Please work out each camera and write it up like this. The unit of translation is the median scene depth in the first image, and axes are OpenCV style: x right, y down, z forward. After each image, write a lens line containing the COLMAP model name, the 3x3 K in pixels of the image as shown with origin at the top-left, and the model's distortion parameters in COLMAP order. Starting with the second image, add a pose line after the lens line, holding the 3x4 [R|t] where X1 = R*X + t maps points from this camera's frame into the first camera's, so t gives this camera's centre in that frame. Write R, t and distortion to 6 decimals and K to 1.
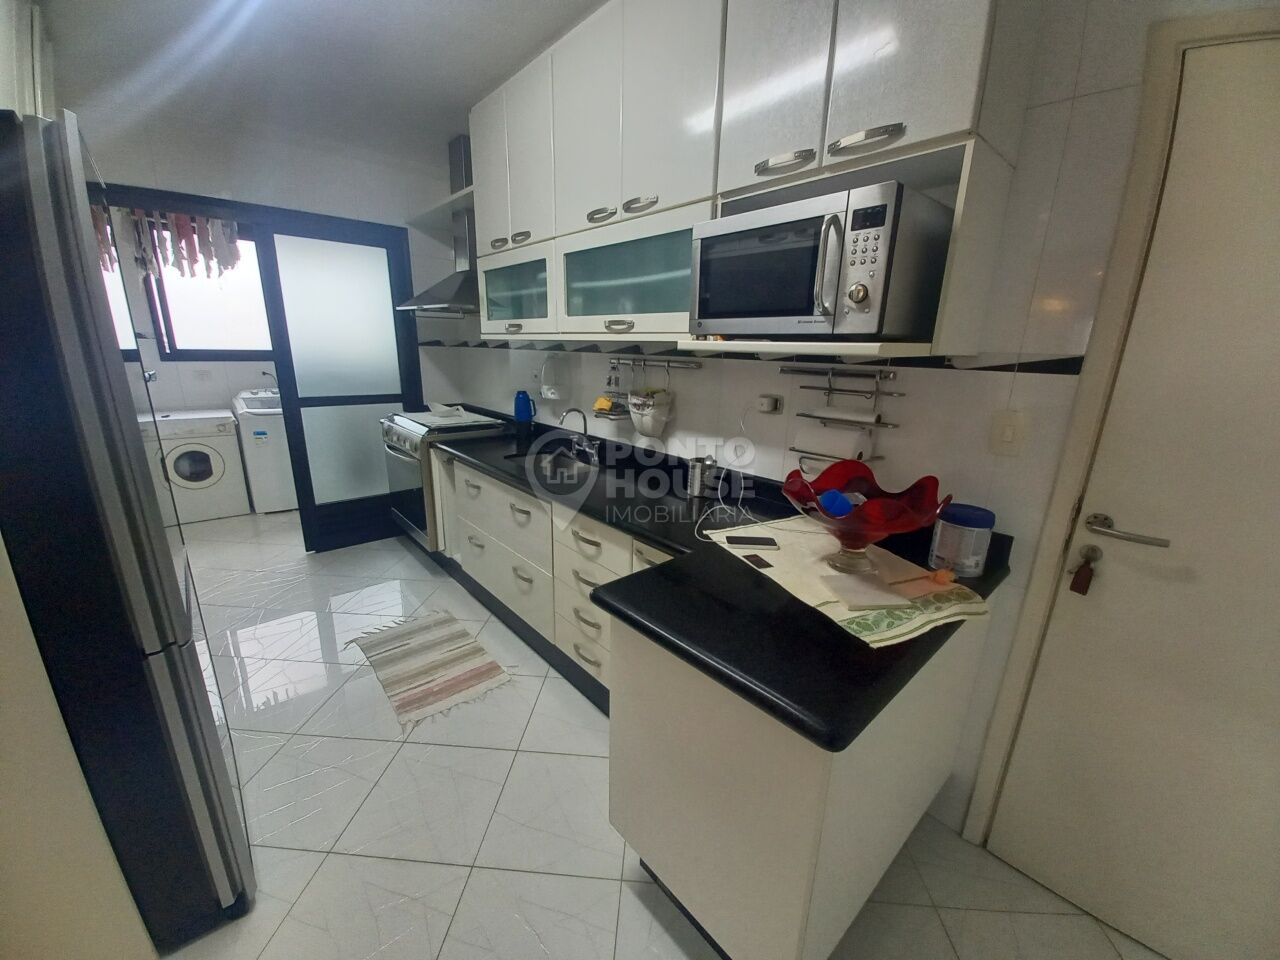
lens RADIAL K [[498.6, 0, 638.8], [0, 498.6, 483.8], [0, 0, 1]] dist [0.016307, -0.010291]
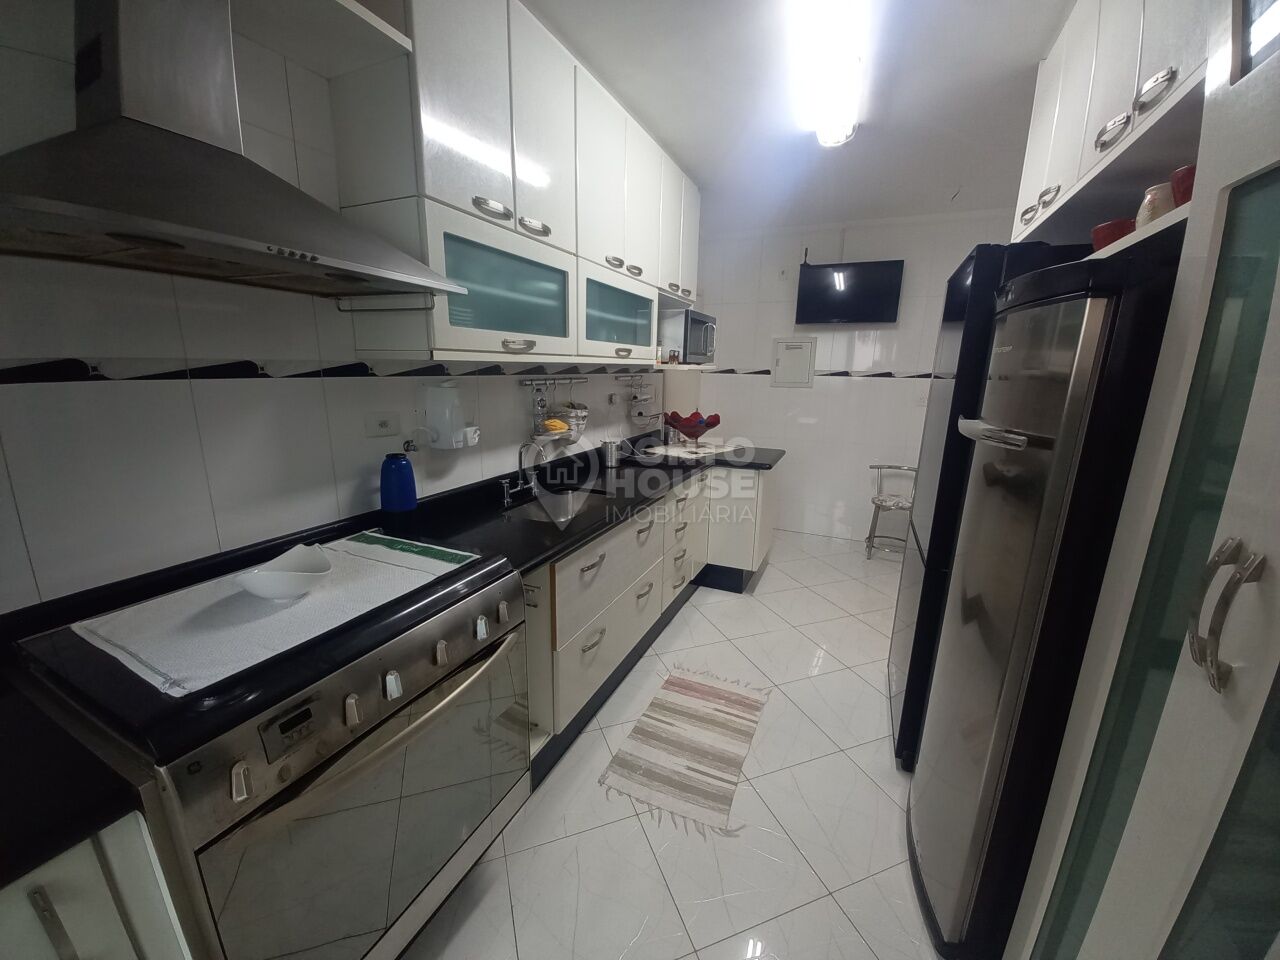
lens RADIAL K [[498.6, 0, 638.8], [0, 498.6, 483.8], [0, 0, 1]] dist [0.016307, -0.010291]
pose [[-0.403586, -0.237674, 0.883533, -0.517362], [0.222311, 0.911258, 0.346680, -0.180234], [-0.887523, 0.336334, -0.314933, 0.601067]]
